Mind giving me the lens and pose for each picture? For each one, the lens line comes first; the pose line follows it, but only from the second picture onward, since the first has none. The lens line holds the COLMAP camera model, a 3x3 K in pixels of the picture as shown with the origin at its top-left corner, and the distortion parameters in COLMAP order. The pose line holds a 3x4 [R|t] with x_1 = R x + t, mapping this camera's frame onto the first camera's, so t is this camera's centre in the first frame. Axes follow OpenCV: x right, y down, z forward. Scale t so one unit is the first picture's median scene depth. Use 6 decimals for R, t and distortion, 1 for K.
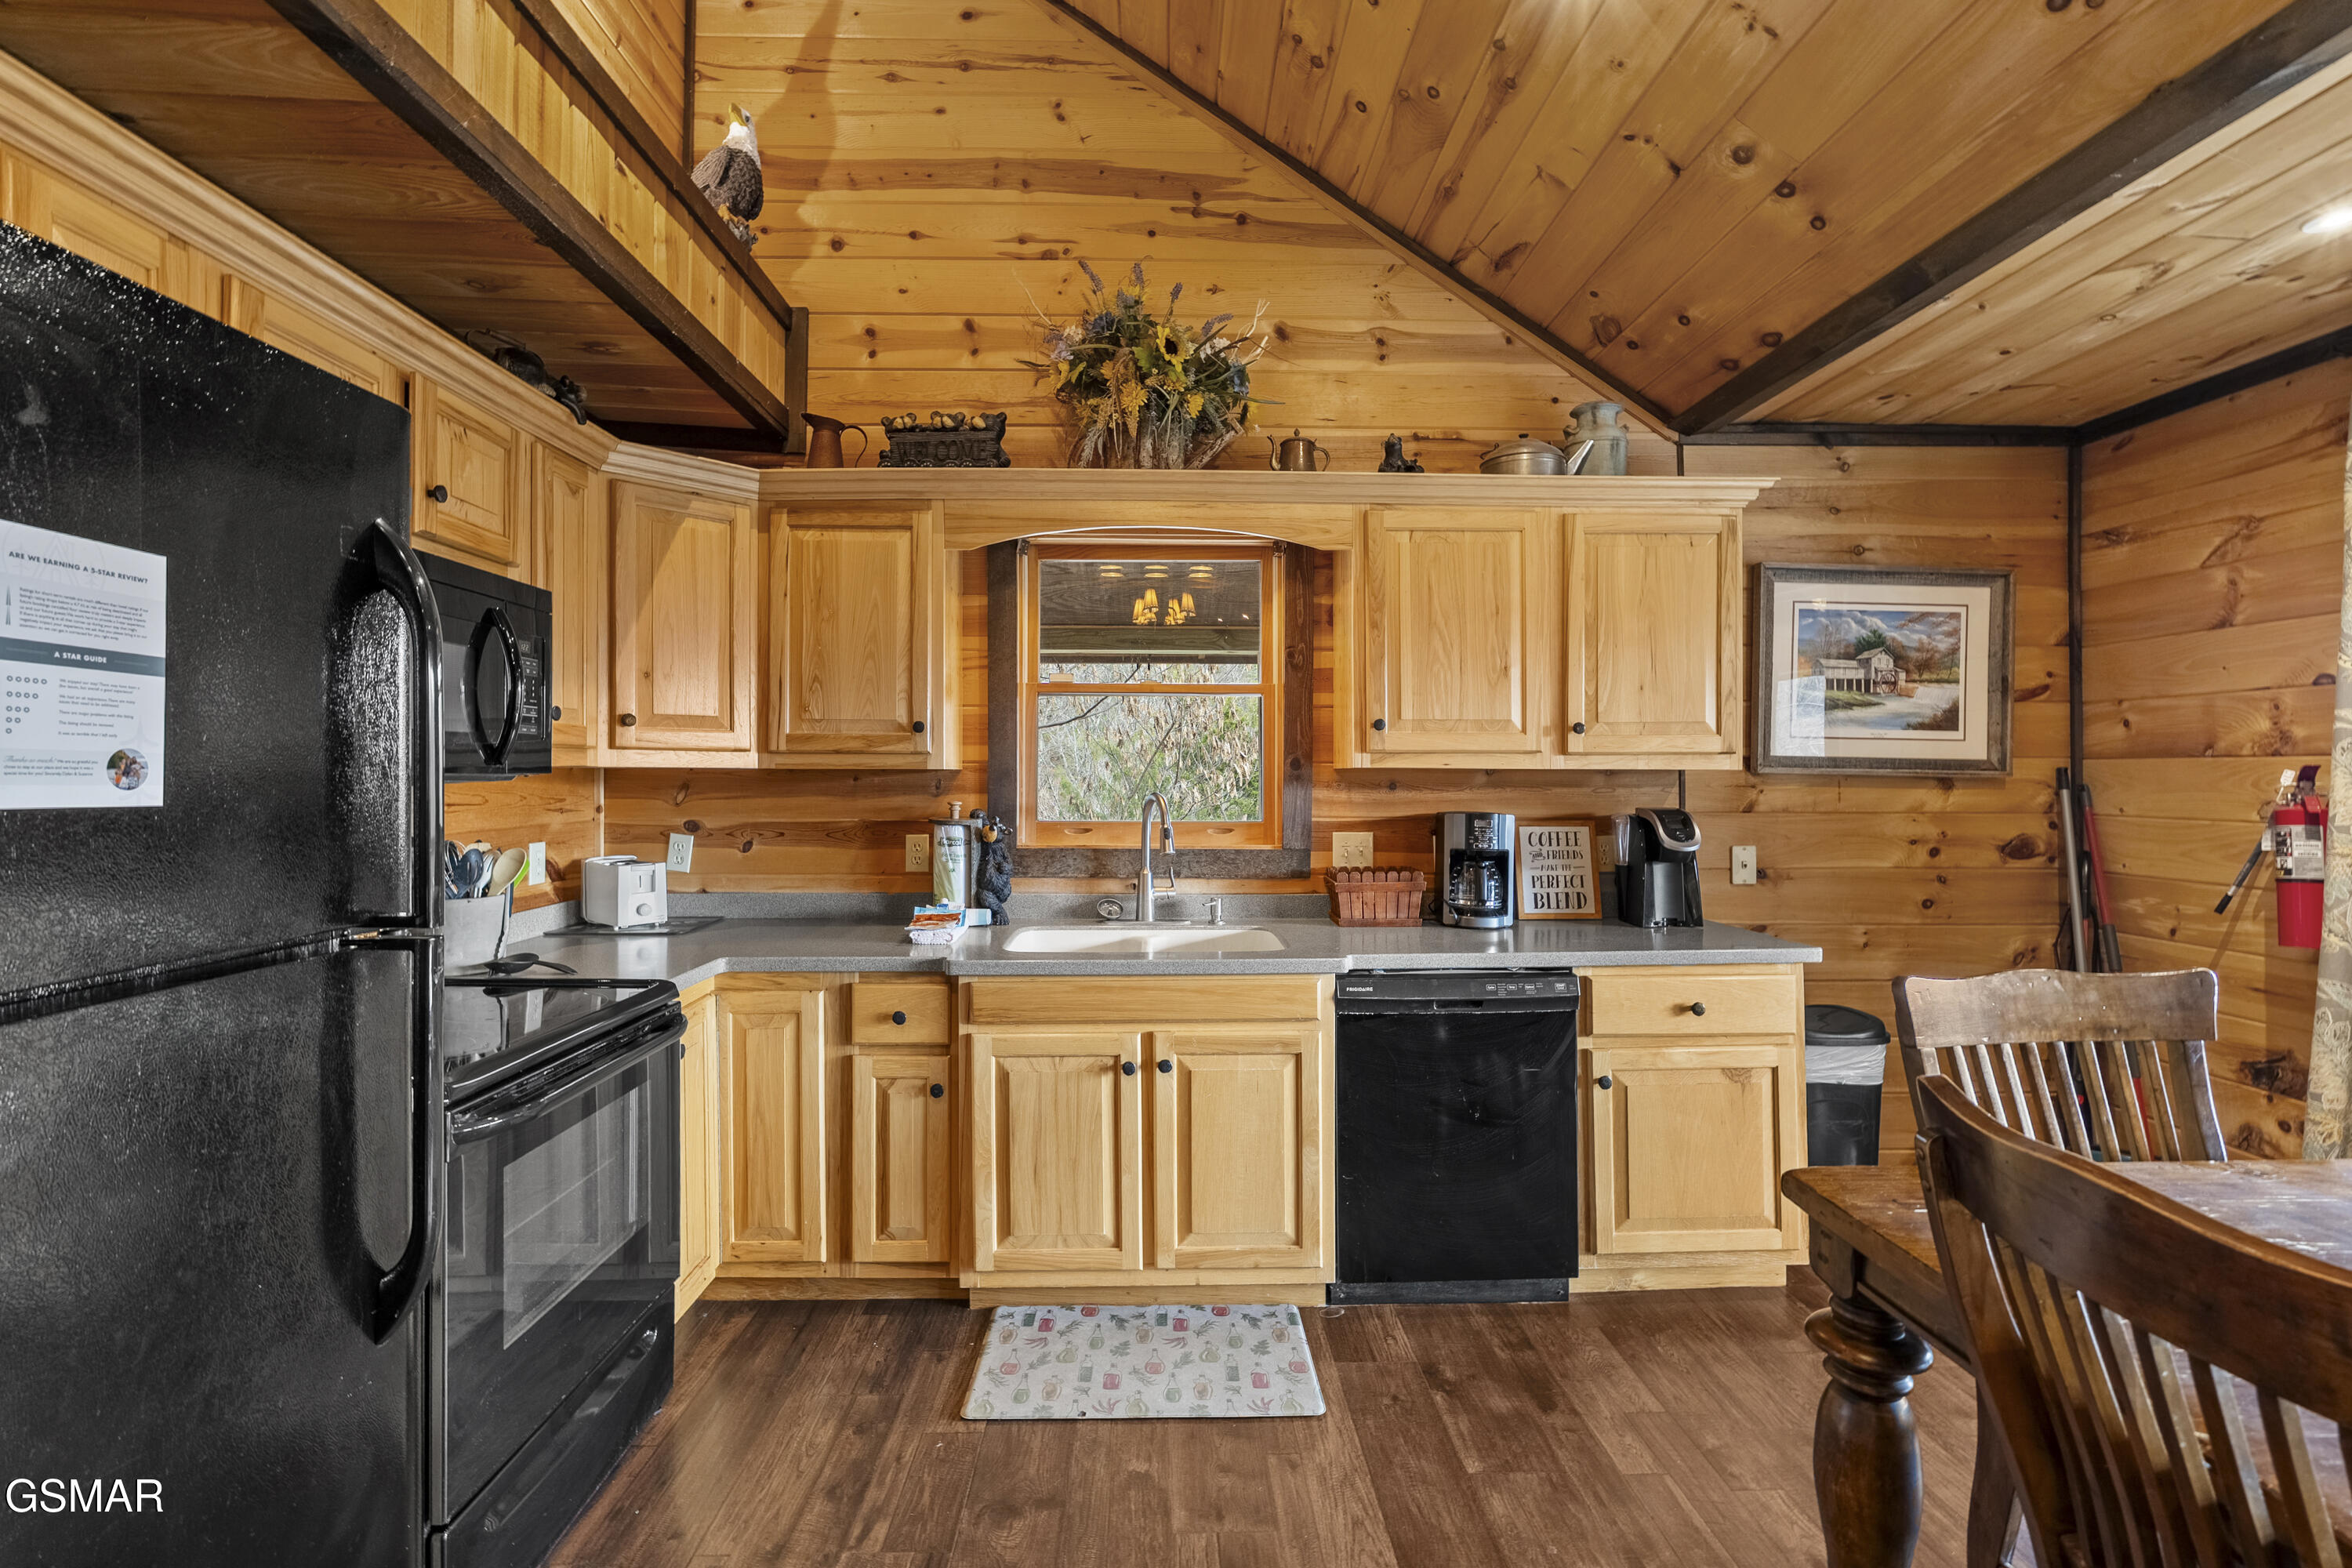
lens RADIAL K [[1030.7, 0, 1172.1], [0, 1030.7, 773.7], [0, 0, 1]] dist [-0.004147, 0.000116]
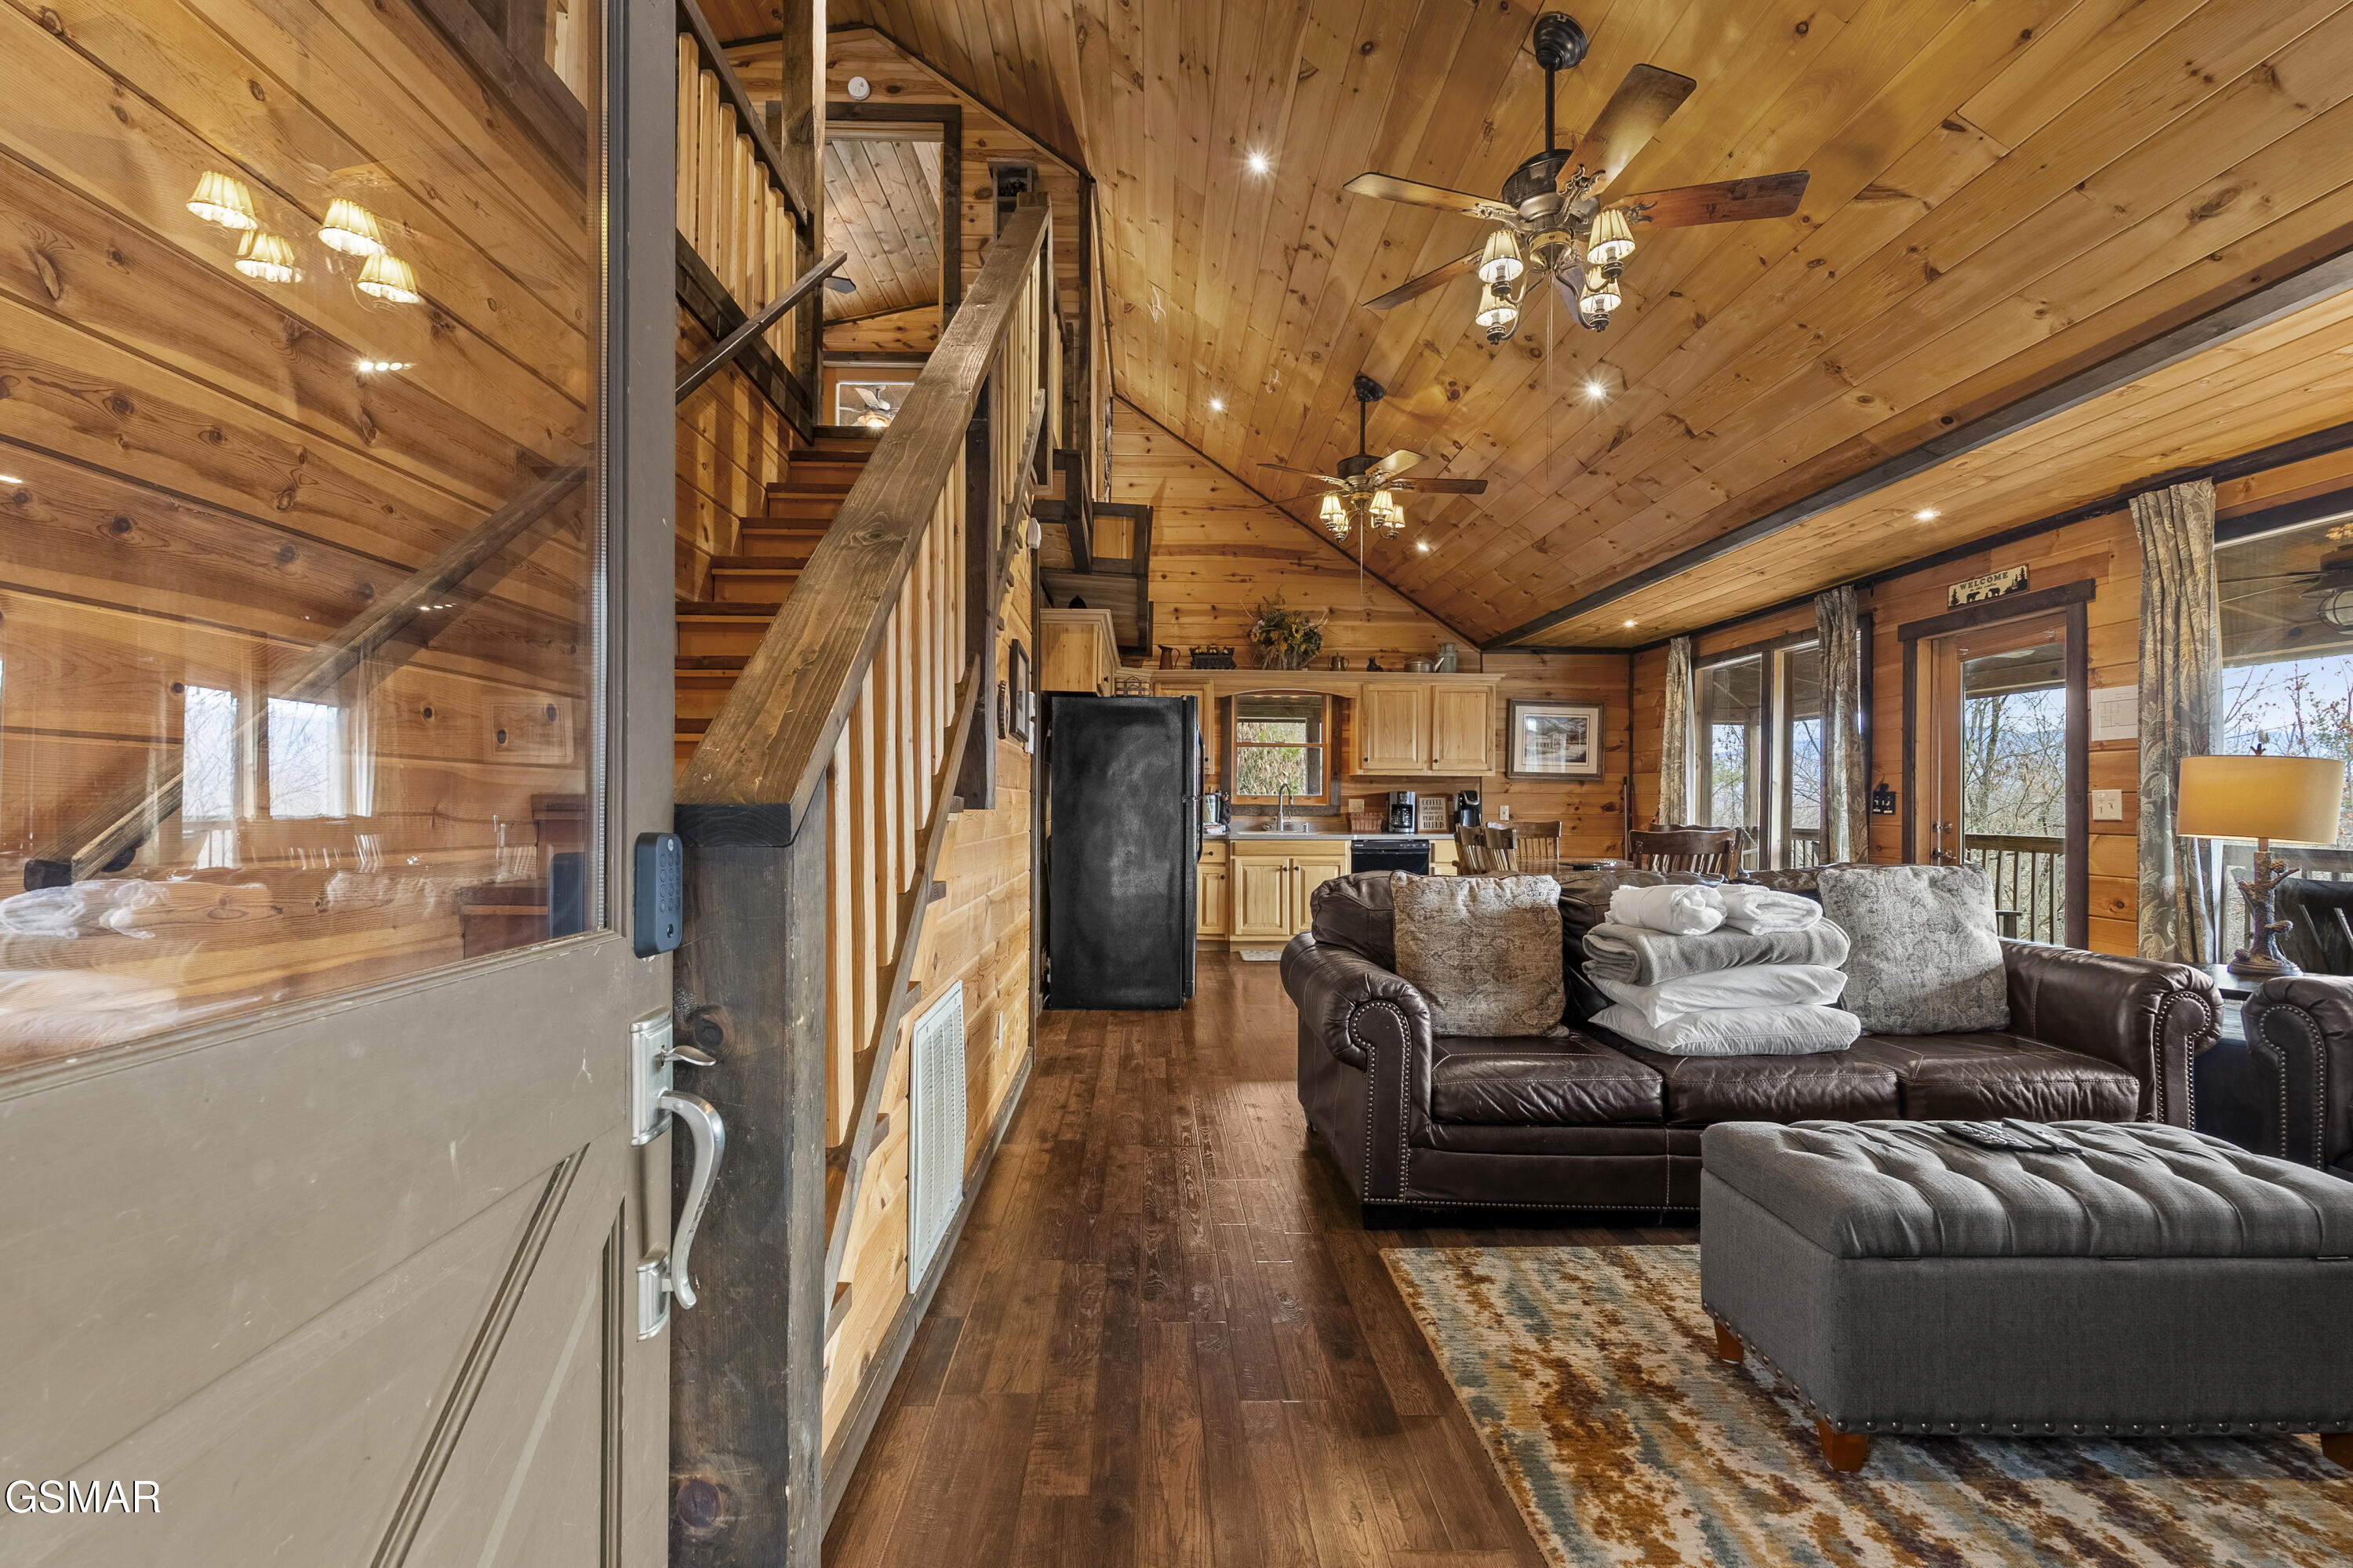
lens RADIAL K [[1031.1, 0, 1178.9], [0, 1031.1, 800.1], [0, 0, 1]] dist [-0.004147, 0.000116]
pose [[0.999935, 0.005739, 0.009814, -0.341516], [-0.005800, 0.999964, 0.006227, 0.049214], [-0.009778, -0.006283, 0.999932, -1.828275]]
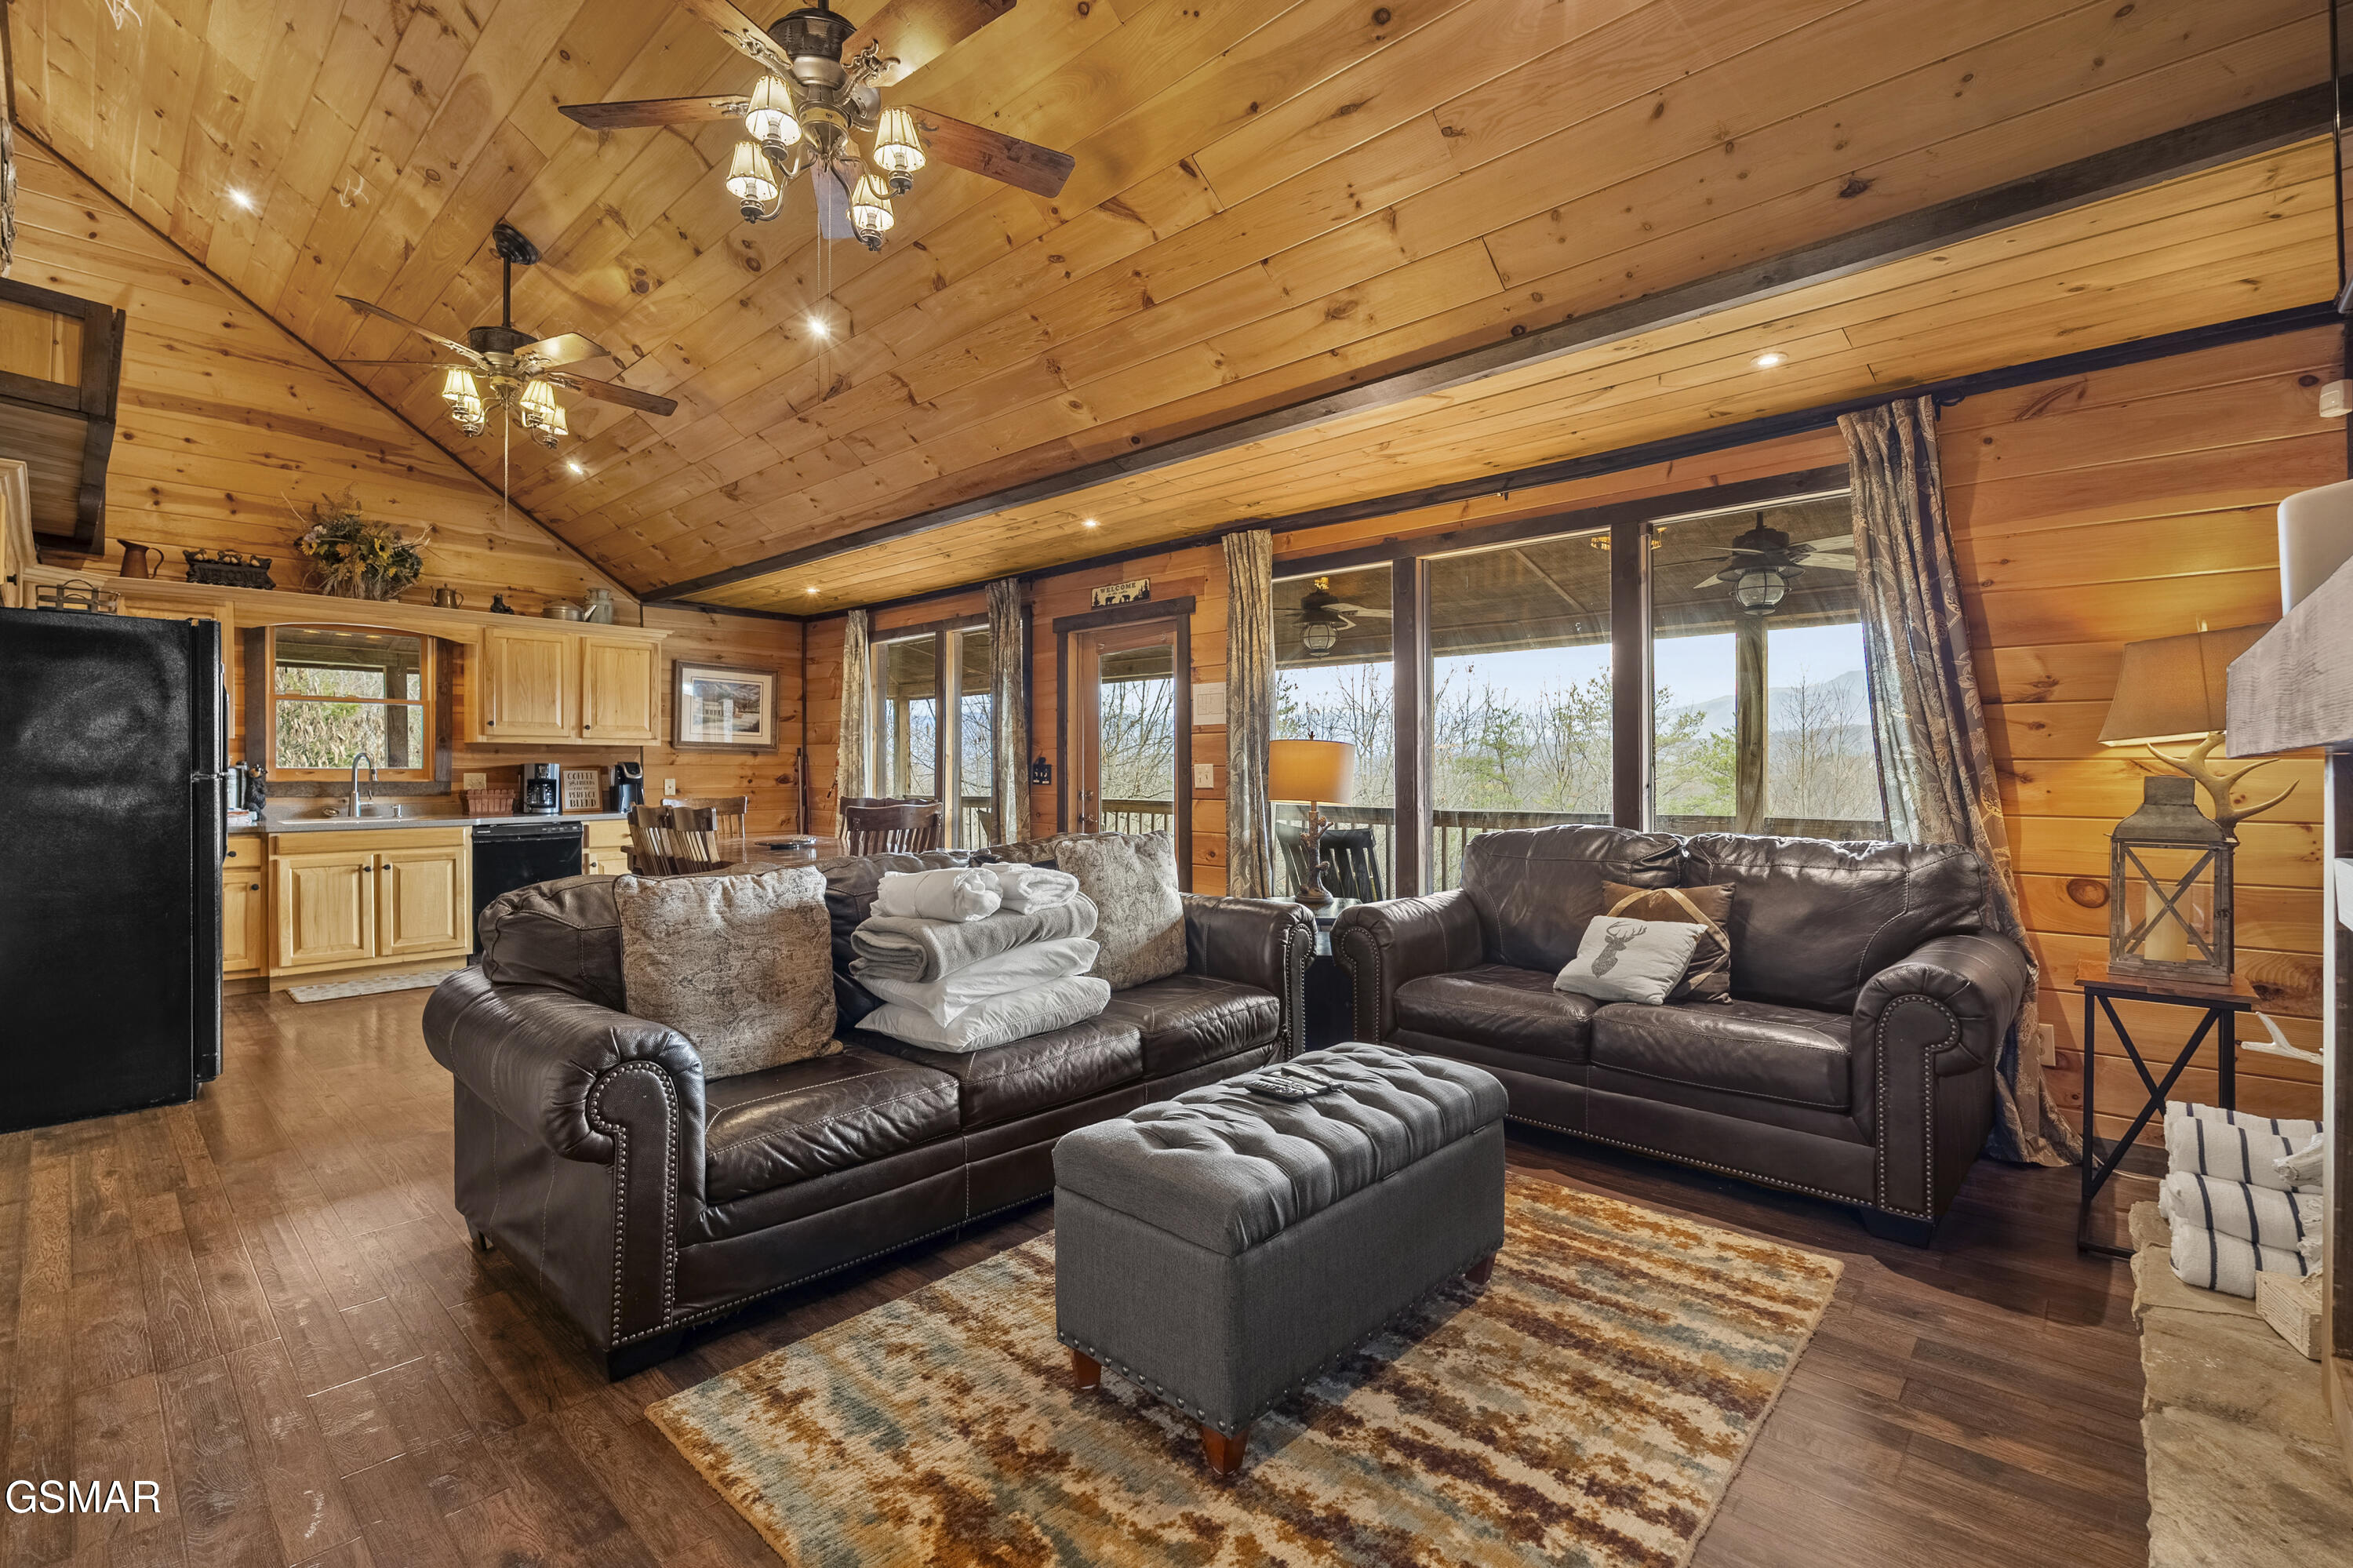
lens RADIAL K [[1031.1, 0, 1162.8], [0, 1031.1, 774.5], [0, 0, 1]] dist [-0.004147, 0.000116]
pose [[0.695804, -0.002796, 0.718226, -0.392247], [-0.004278, 0.999959, 0.008037, 0.040158], [-0.718219, -0.008665, 0.695764, -1.615139]]
